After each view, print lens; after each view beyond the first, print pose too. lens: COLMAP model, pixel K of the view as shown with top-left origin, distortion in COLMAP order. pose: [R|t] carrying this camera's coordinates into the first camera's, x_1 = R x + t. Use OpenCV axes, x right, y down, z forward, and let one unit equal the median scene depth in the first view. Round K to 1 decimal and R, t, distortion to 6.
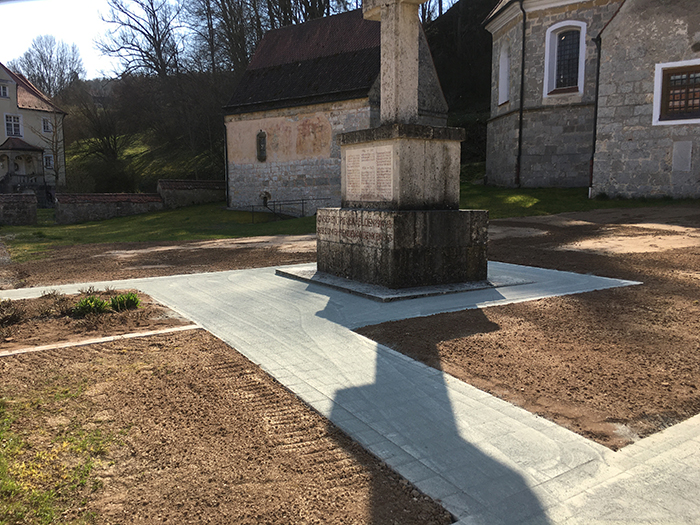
lens RADIAL K [[590.1, 0, 348.5], [0, 590.1, 260.7], [0, 0, 1]] dist [0.003607, -0.020001]
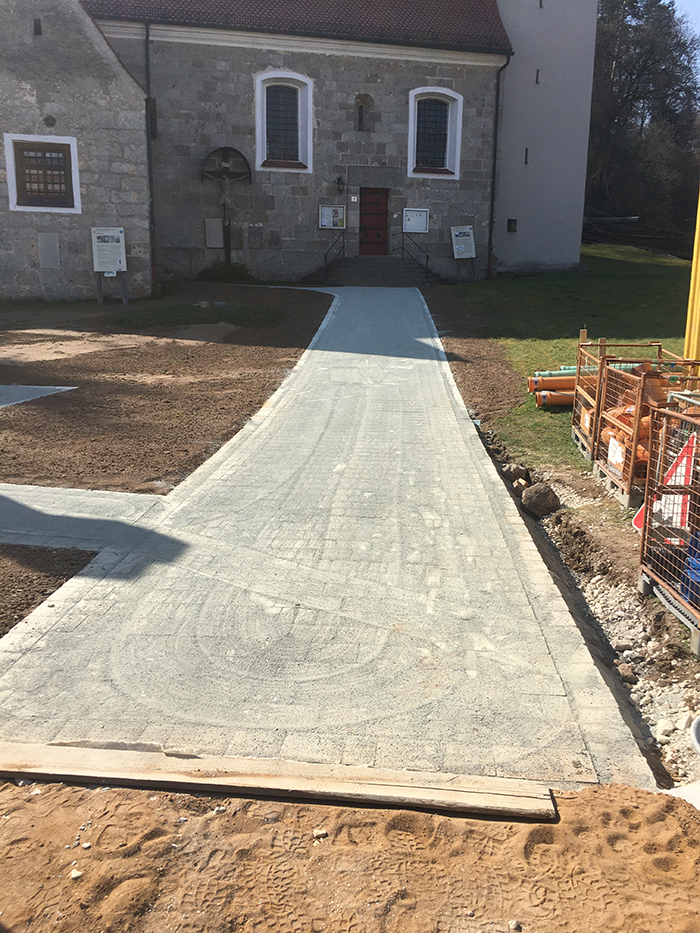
lens RADIAL K [[786.5, 0, 349.5], [0, 786.5, 468.1], [0, 0, 1]] dist [0.003607, -0.020001]
pose [[0.612435, -0.157976, 0.774575, -0.217089], [0.077662, 0.987113, 0.139918, 0.019786], [-0.786697, -0.025535, 0.616811, -0.128346]]
